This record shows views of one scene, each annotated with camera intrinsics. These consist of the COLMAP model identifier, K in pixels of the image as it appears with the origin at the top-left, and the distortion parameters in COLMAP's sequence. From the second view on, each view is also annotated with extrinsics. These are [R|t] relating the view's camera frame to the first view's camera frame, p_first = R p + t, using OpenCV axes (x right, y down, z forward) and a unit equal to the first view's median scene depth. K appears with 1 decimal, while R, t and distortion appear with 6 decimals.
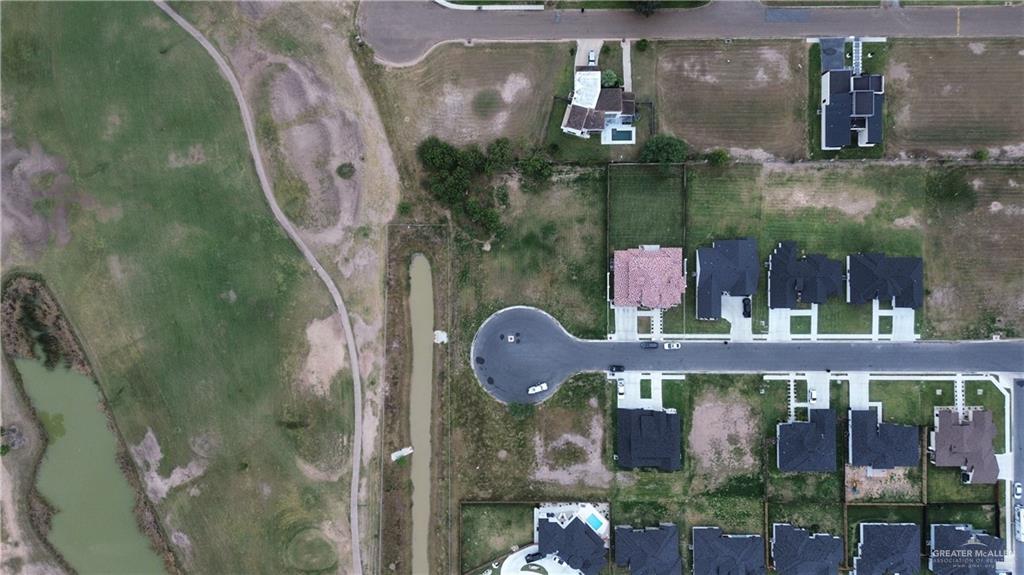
lens RADIAL K [[717.5, 0, 514.3], [0, 717.5, 289.9], [0, 0, 1]] dist [0.084438, -0.091218]
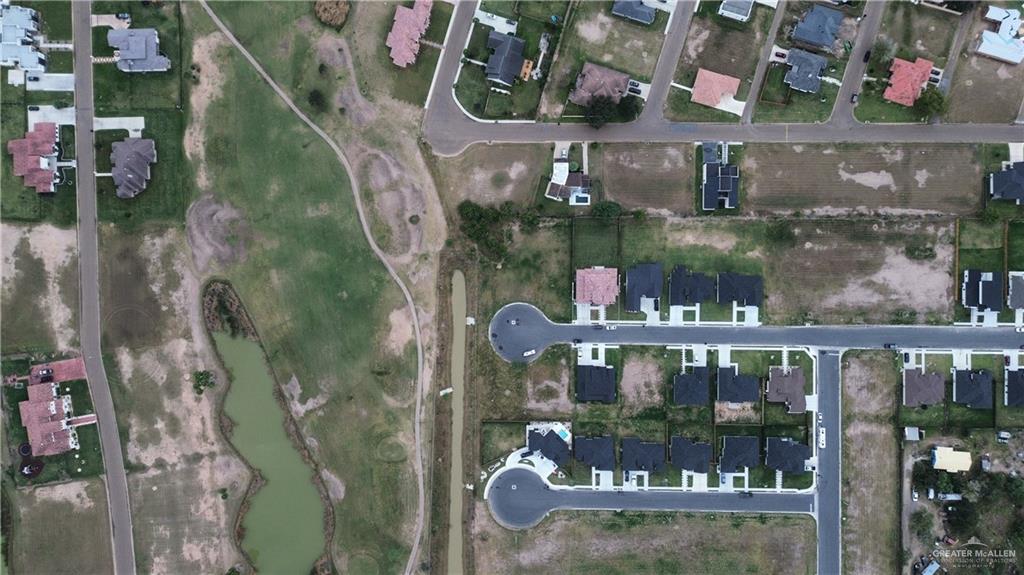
lens RADIAL K [[717.5, 0, 513.5], [0, 717.5, 287.2], [0, 0, 1]] dist [0.084438, -0.091218]
pose [[0.999937, 0.010156, 0.004834, -0.013023], [-0.010128, 0.999932, -0.005806, -0.003021], [-0.004892, 0.005756, 0.999971, -0.639506]]
